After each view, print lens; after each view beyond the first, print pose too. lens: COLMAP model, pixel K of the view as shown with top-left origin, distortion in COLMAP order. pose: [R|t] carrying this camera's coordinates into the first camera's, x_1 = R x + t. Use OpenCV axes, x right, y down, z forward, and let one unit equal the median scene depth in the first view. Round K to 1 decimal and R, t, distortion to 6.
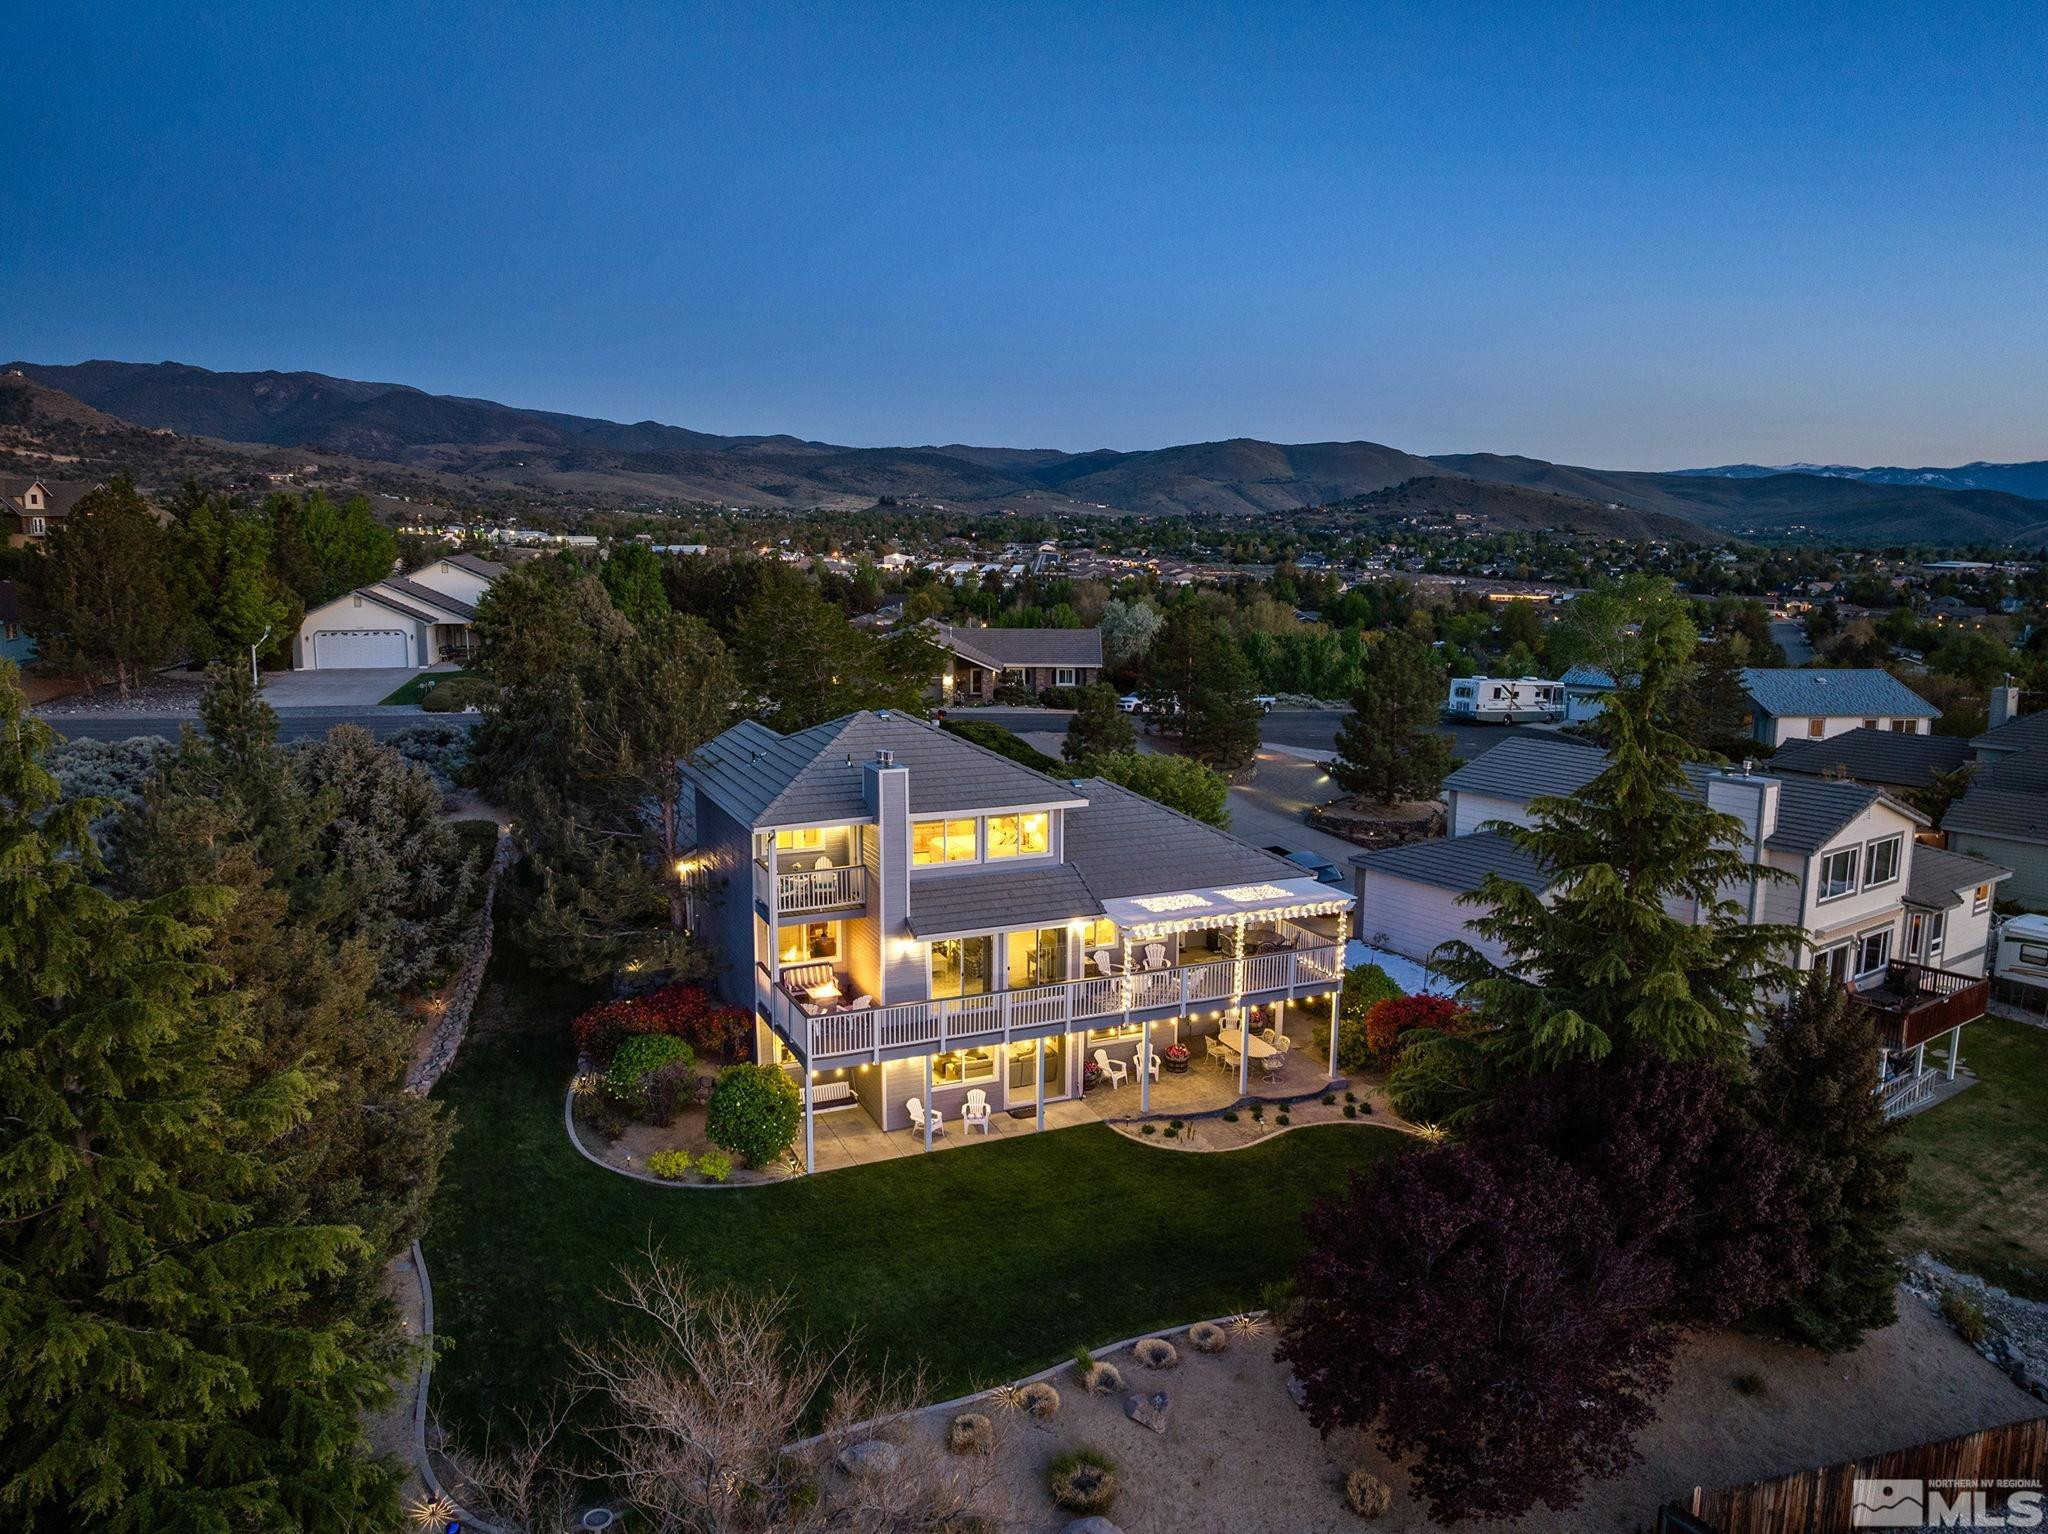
lens RADIAL K [[1543.4, 0, 1014.5], [0, 1543.4, 770.9], [0, 0, 1]] dist [0.006928, 0.000527]
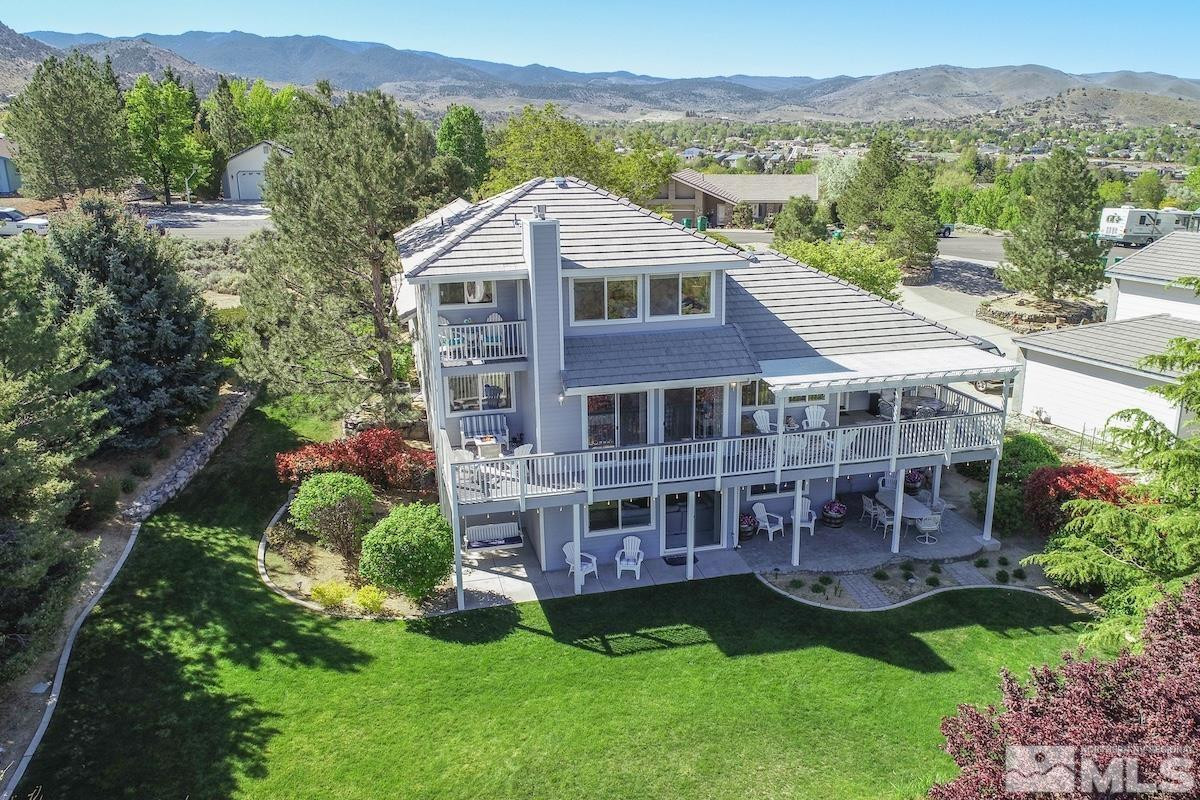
lens RADIAL K [[1012.1, 0, 607.2], [0, 1012.1, 405.5], [0, 0, 1]] dist [-0.004595, 0.005807]
pose [[0.986750, 0.030546, -0.159345, 0.062500], [-0.013688, 0.994289, 0.105838, 0.042428], [0.161668, -0.102254, 0.981533, 0.313731]]
